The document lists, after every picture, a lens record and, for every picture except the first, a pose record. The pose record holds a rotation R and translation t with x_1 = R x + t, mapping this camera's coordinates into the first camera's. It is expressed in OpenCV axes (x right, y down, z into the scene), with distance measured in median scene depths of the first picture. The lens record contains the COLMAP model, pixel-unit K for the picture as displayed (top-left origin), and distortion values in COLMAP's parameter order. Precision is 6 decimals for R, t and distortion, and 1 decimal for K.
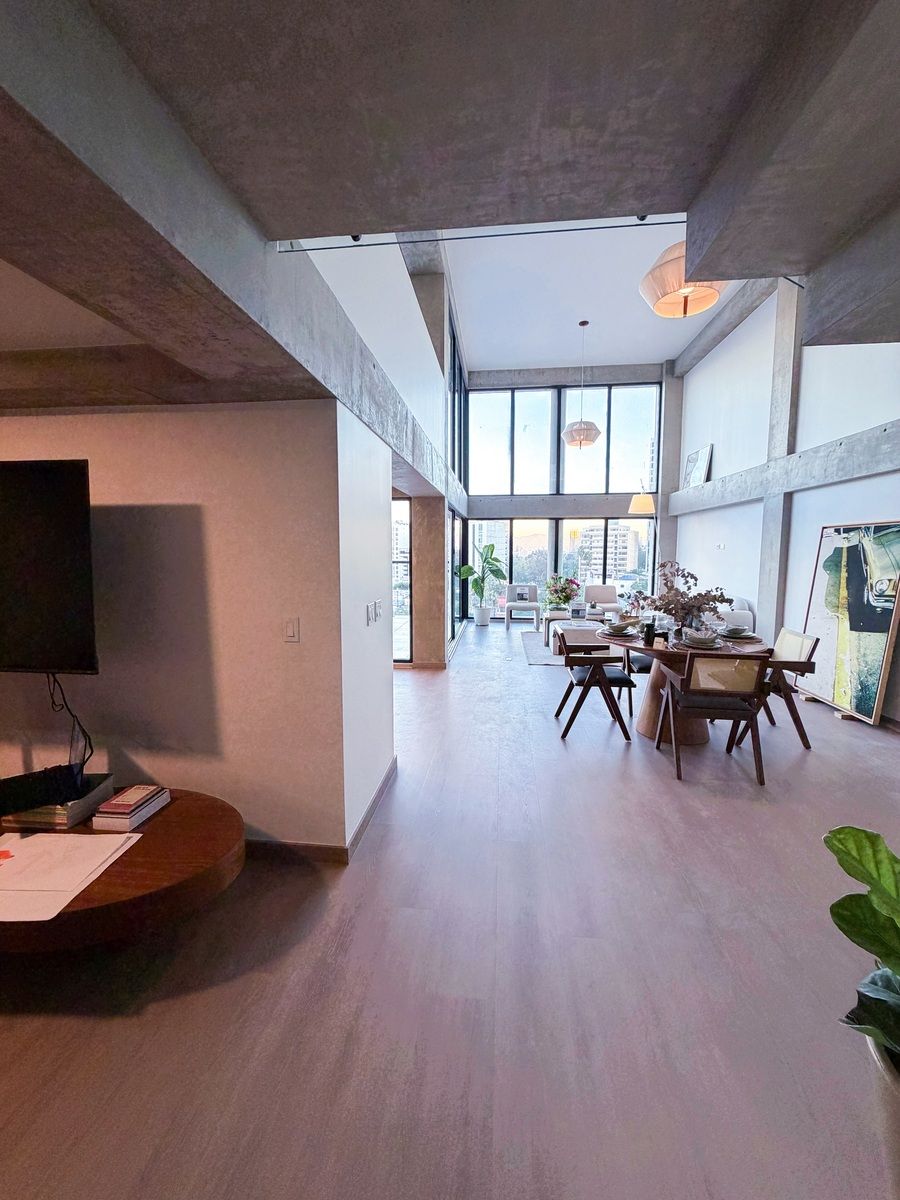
lens RADIAL K [[477.6, 0, 449.2], [0, 477.6, 598.5], [0, 0, 1]] dist [0.000799, 0.000200]
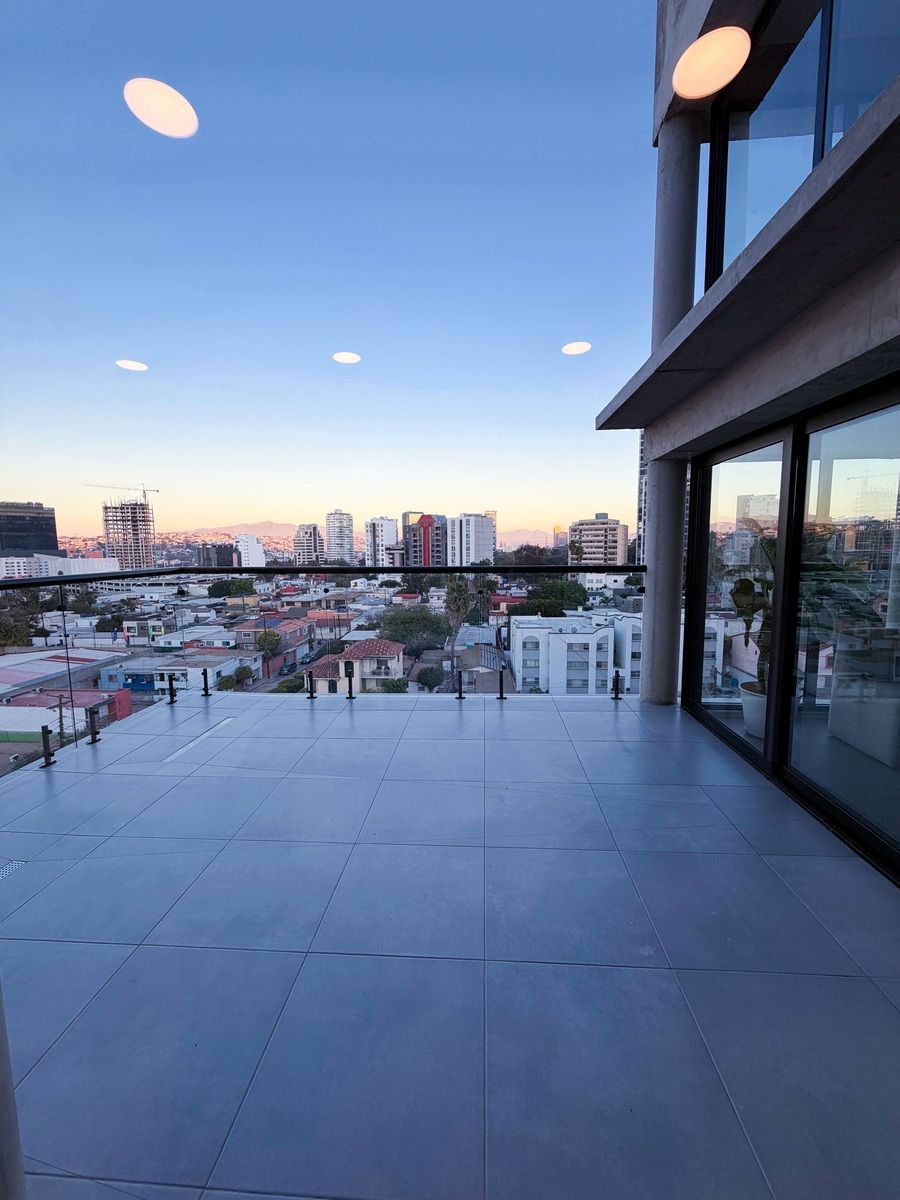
lens RADIAL K [[477.6, 0, 449.4], [0, 477.6, 597.1], [0, 0, 1]] dist [0.000799, 0.000200]
pose [[0.999392, -0.014196, 0.031830, -0.299072], [0.014031, 0.999887, 0.005401, -0.096243], [-0.031904, -0.004951, 0.999479, 0.971787]]
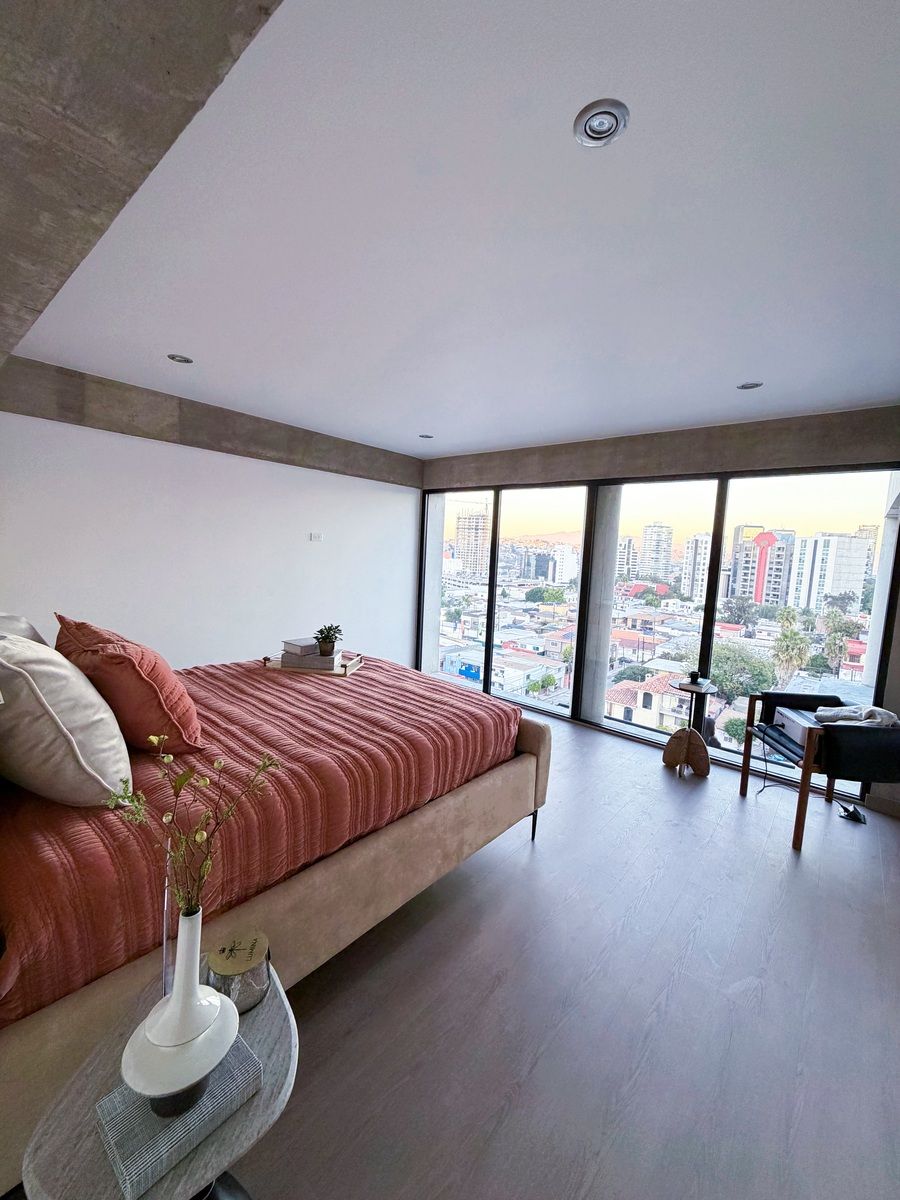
lens RADIAL K [[477.6, 0, 451.2], [0, 477.6, 600.3], [0, 0, 1]] dist [0.000799, 0.000200]
pose [[0.828352, 0.097495, -0.551660, -0.185373], [-0.103105, 0.994450, 0.020930, -0.464550], [0.550639, 0.039541, 0.833807, 0.303532]]
